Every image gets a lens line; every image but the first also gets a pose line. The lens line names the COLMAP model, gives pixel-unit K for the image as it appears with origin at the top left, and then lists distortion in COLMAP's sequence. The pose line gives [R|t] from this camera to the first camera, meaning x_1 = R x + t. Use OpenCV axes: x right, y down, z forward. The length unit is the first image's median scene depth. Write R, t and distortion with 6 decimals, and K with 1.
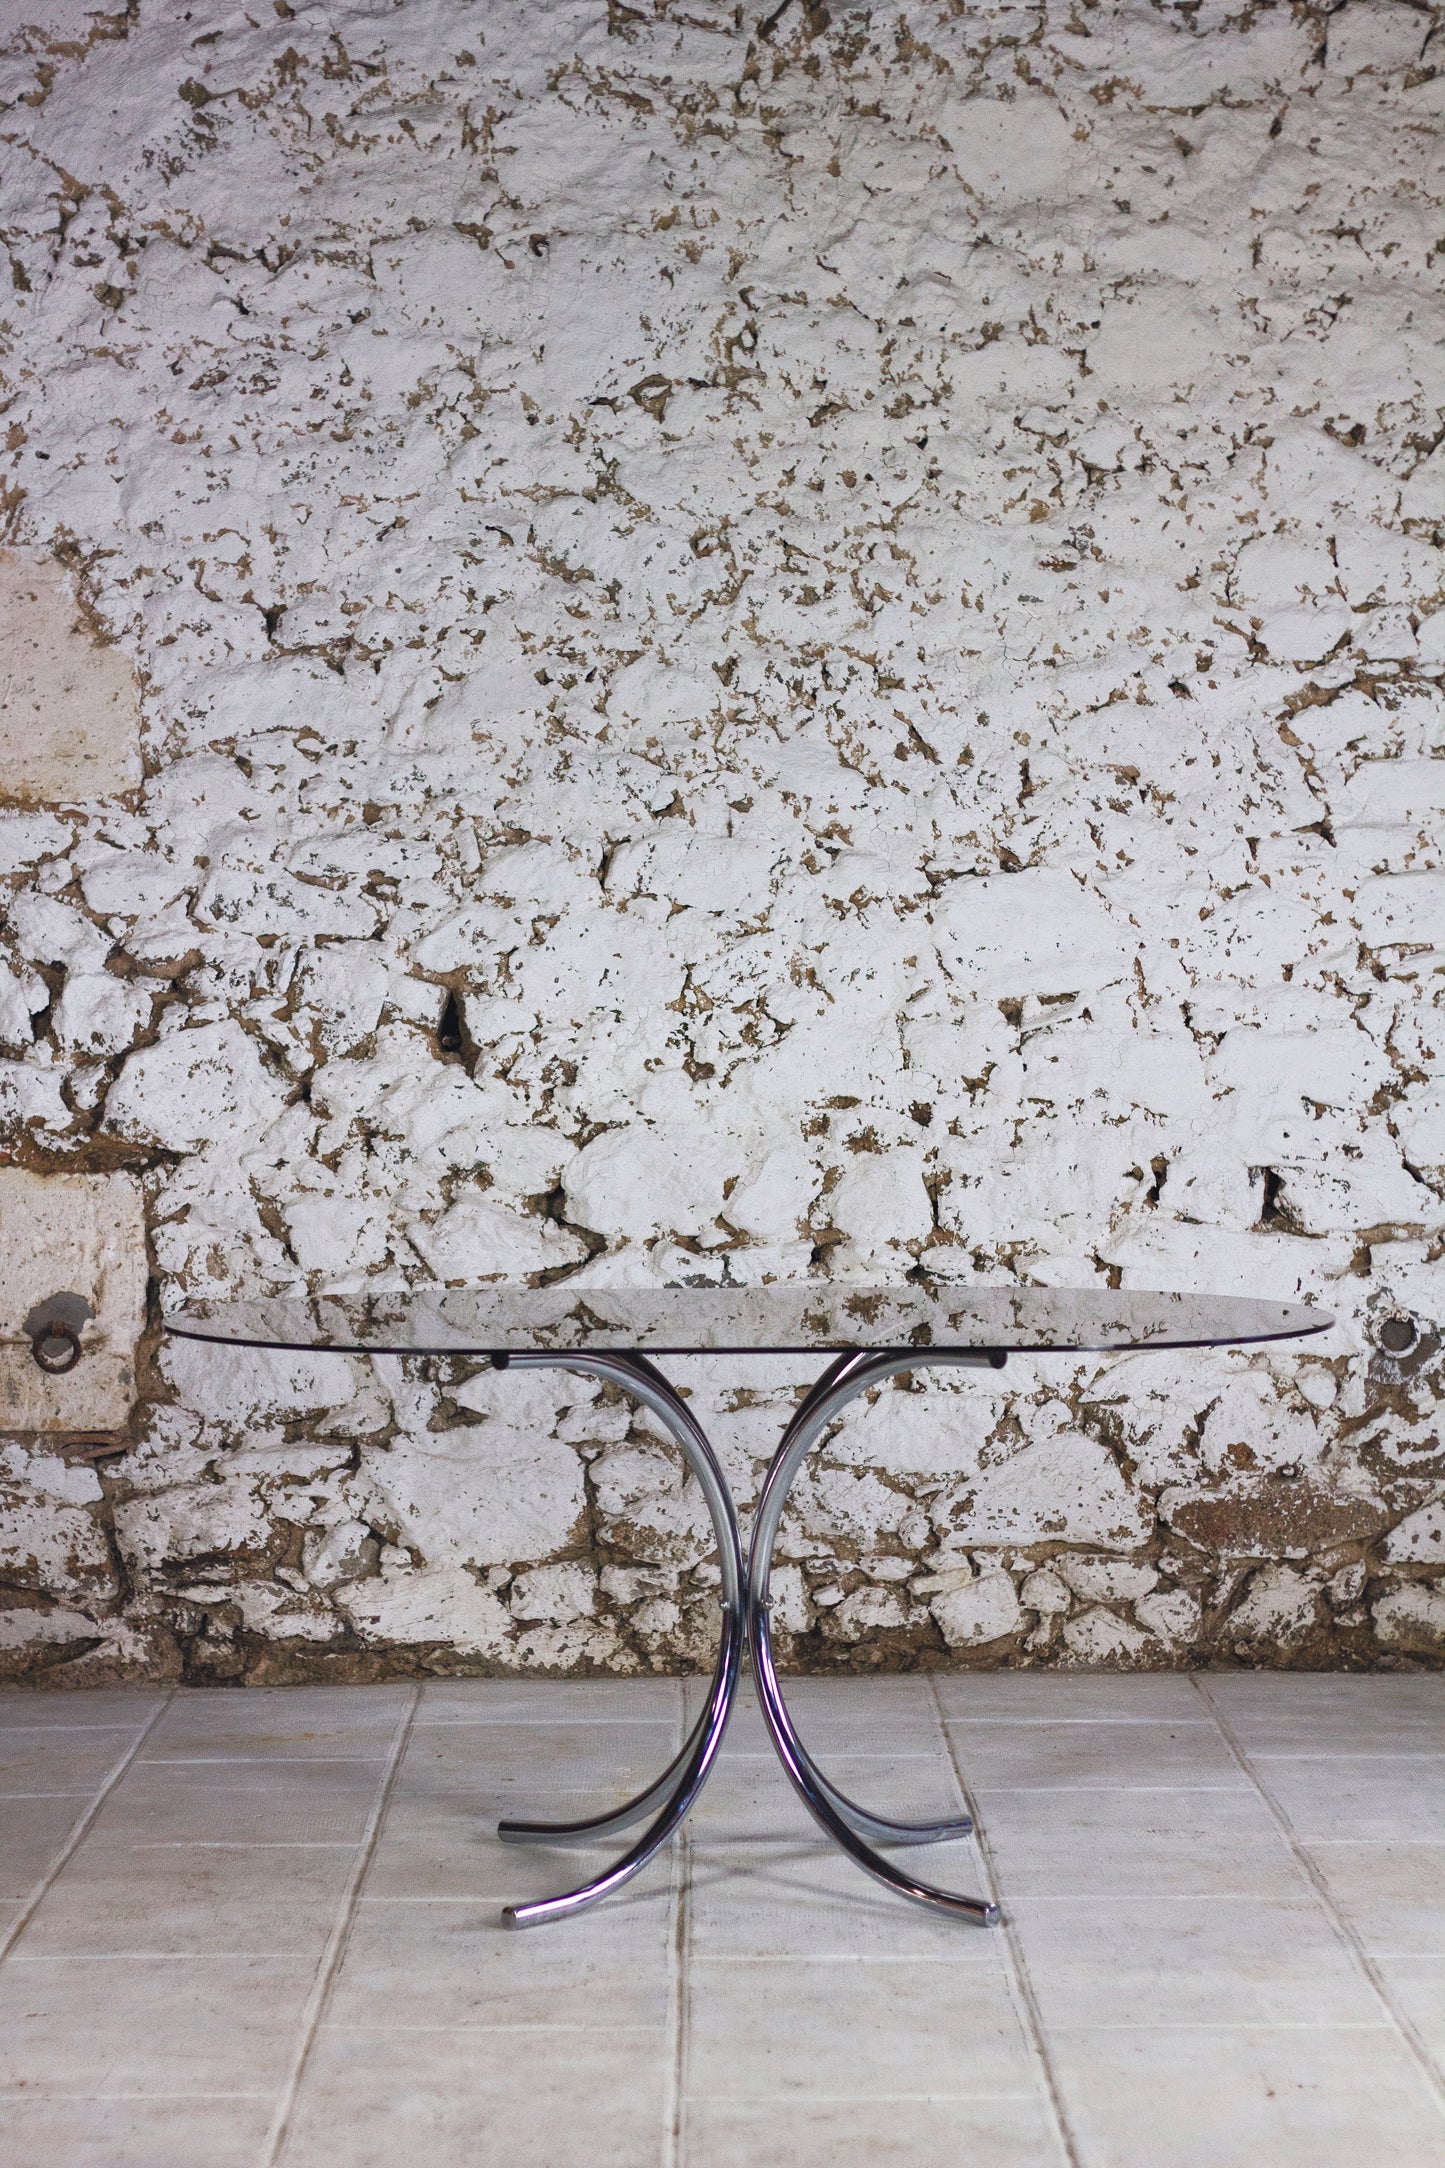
lens RADIAL K [[5068.2, 0, 722.5], [0, 5068.2, 1084.0], [0, 0, 1]] dist [-0.083870, -0.213080]
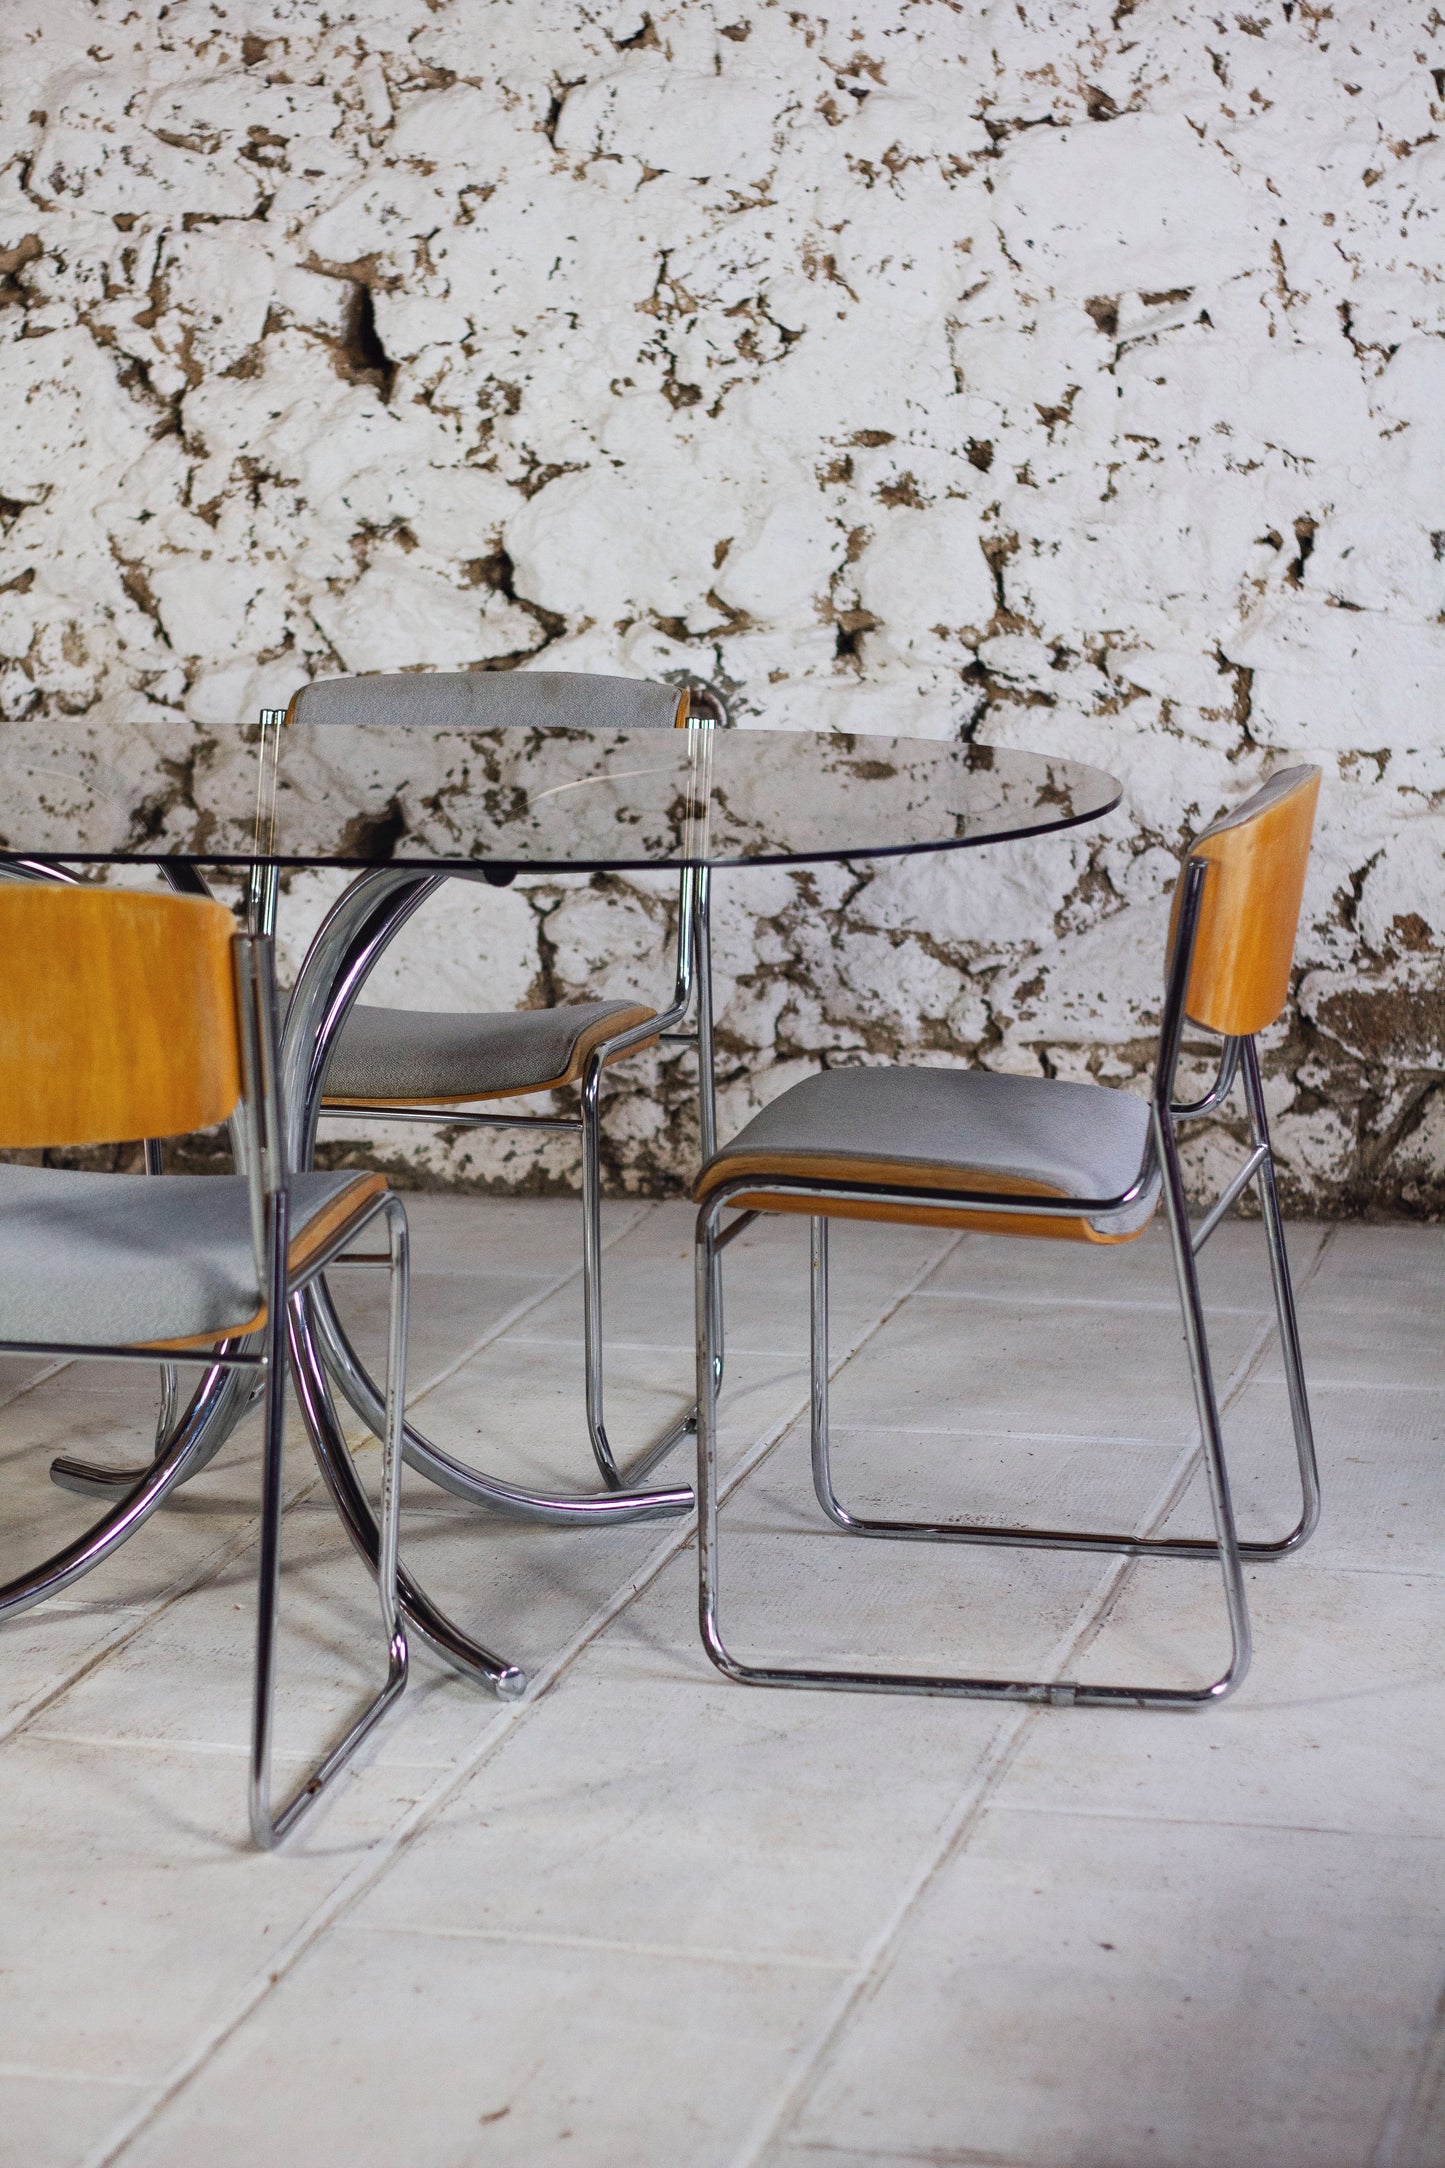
lens RADIAL K [[5068.2, 0, 722.5], [0, 5068.2, 1084.0], [0, 0, 1]] dist [-0.083870, -0.213080]
pose [[0.969609, 0.036577, -0.241909, 0.184432], [-0.000378, 0.988984, 0.148021, -0.012484], [0.244658, -0.143431, 0.958942, 0.277139]]
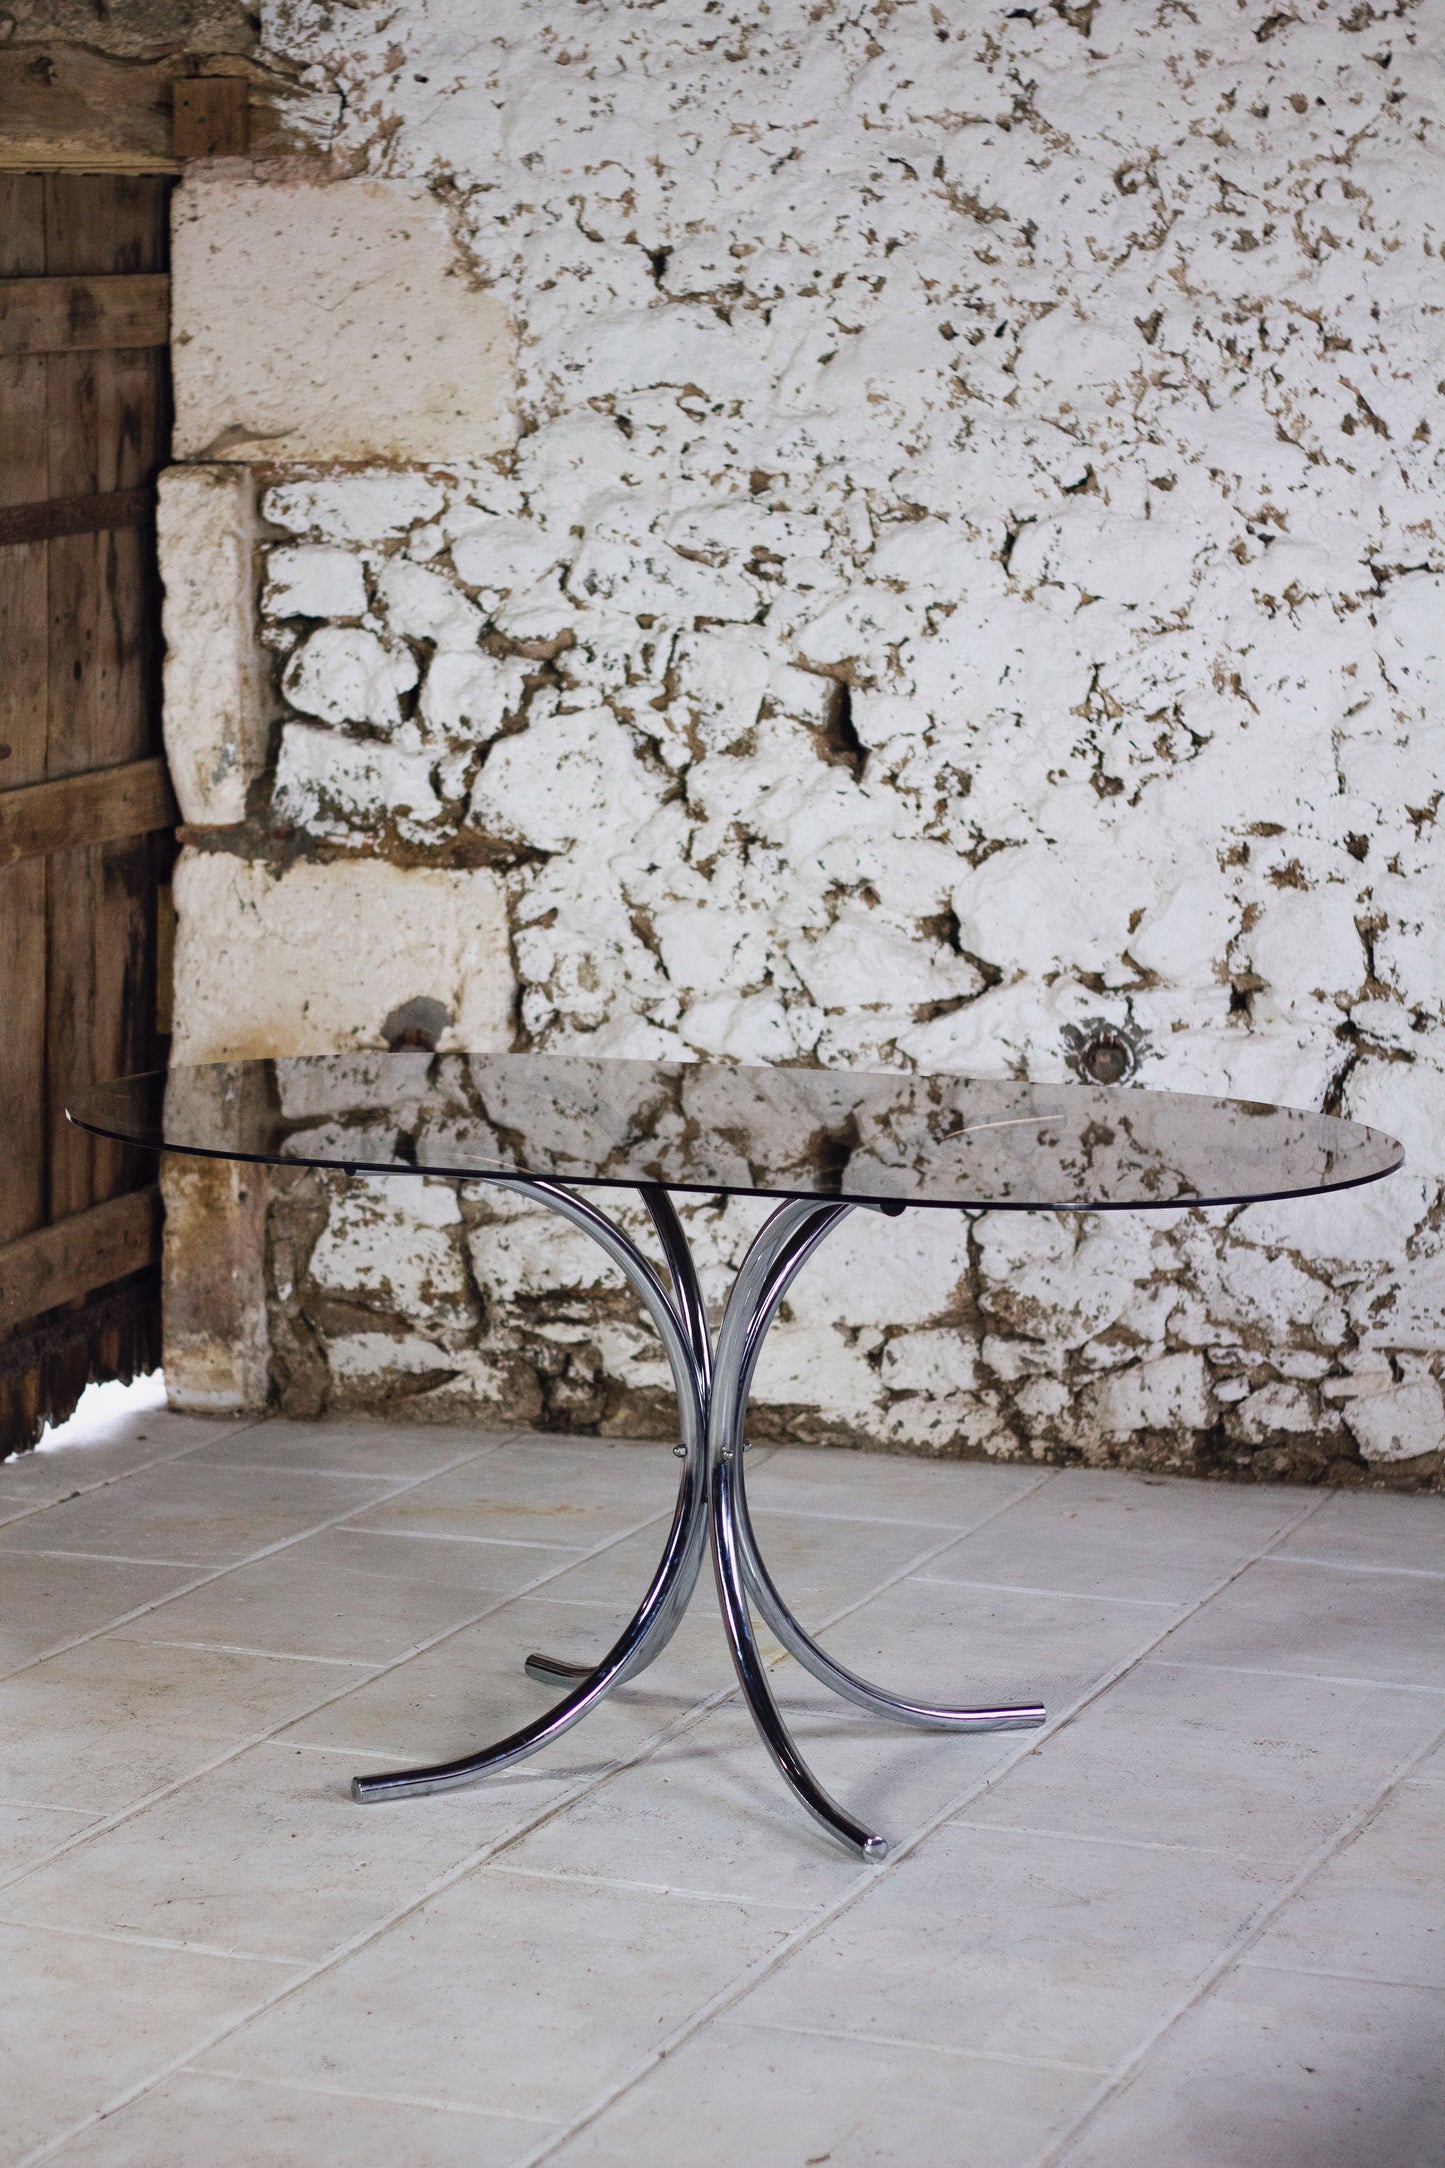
lens RADIAL K [[5068.2, 0, 722.5], [0, 5068.2, 1084.0], [0, 0, 1]] dist [-0.083870, -0.213080]
pose [[0.935696, 0.064405, -0.346879, 0.240595], [-0.031250, 0.994462, 0.100345, -0.037148], [0.351421, -0.083053, 0.932526, 0.156548]]
